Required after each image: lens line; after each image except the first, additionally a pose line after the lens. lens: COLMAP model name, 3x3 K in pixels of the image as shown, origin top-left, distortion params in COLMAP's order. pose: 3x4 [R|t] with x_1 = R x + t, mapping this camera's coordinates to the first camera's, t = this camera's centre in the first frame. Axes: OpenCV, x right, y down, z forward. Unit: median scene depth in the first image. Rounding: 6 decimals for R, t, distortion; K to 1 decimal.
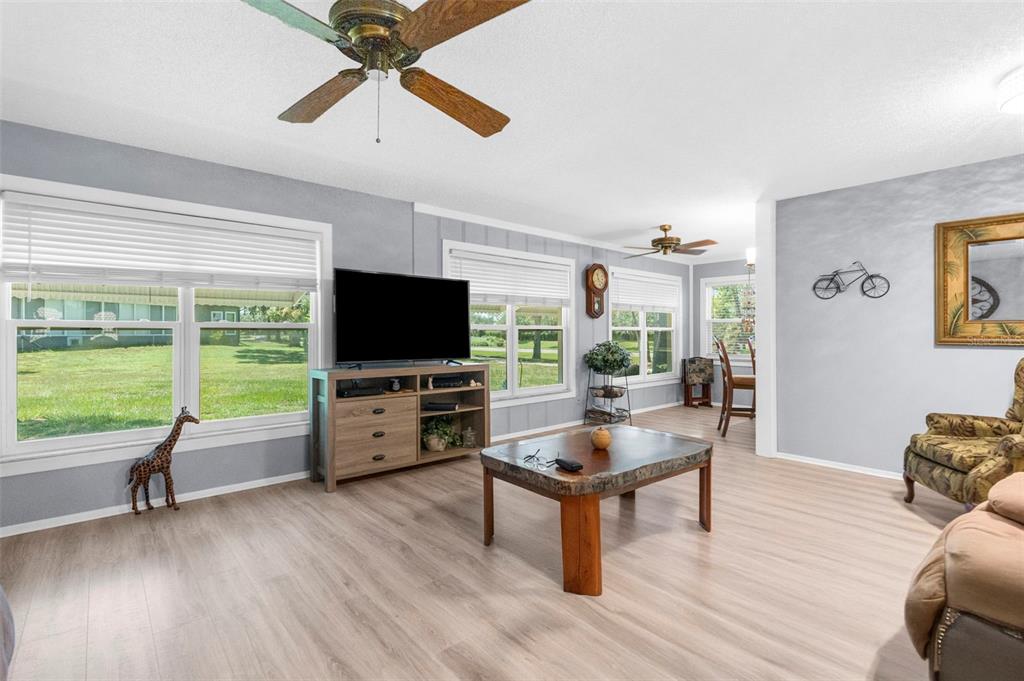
lens RADIAL K [[472.0, 0, 506.1], [0, 472.0, 333.5], [0, 0, 1]] dist [-0.000683, 0.000465]
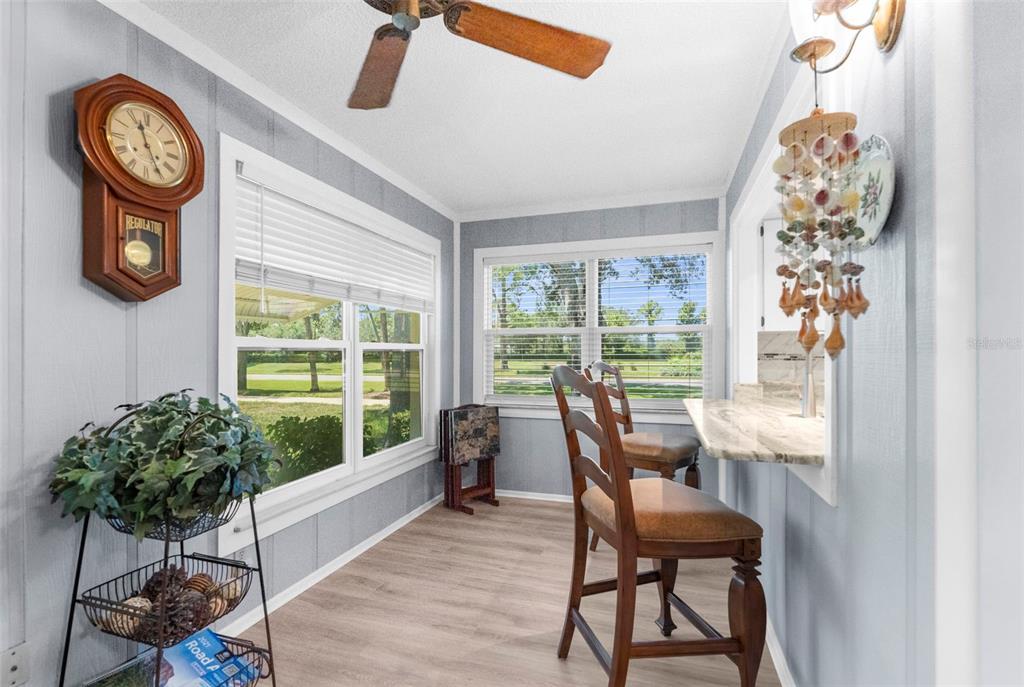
lens RADIAL K [[472.0, 0, 508.8], [0, 472.0, 348.8], [0, 0, 1]] dist [-0.000683, 0.000465]
pose [[0.865110, 0.007271, 0.501530, 0.239799], [-0.003858, 0.999962, -0.007842, -0.004977], [-0.501567, 0.004849, 0.865105, 0.687229]]
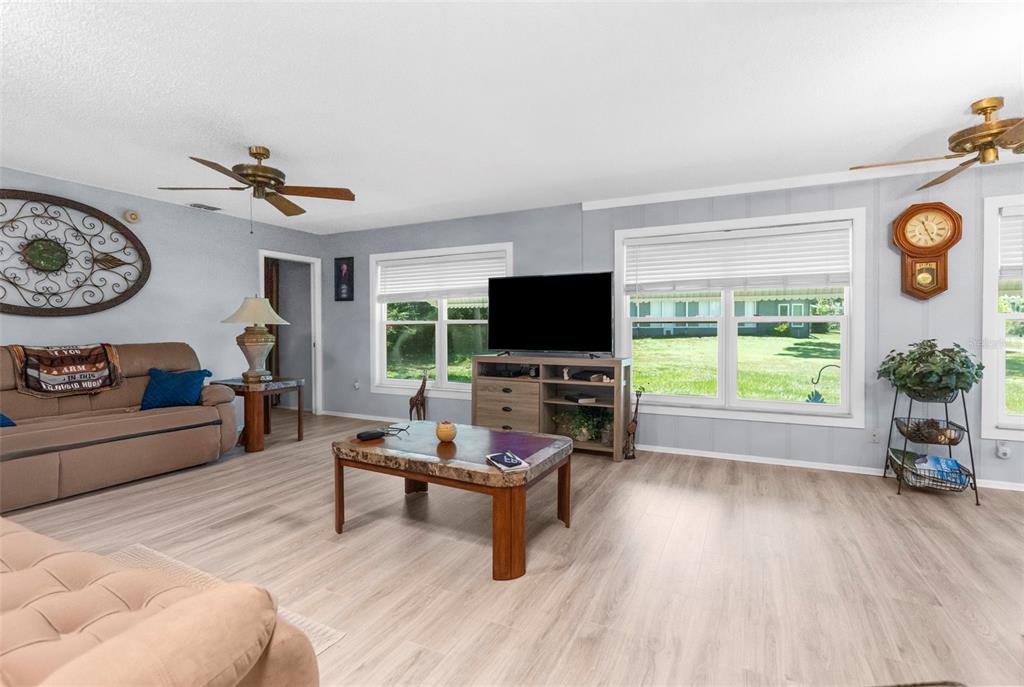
lens RADIAL K [[472.0, 0, 517.6], [0, 472.0, 337.7], [0, 0, 1]] dist [-0.000683, 0.000465]
pose [[0.386611, 0.020551, -0.922014, 0.531282], [0.003129, 0.999717, 0.023595, -0.001366], [0.922237, -0.012007, 0.386437, 0.333881]]
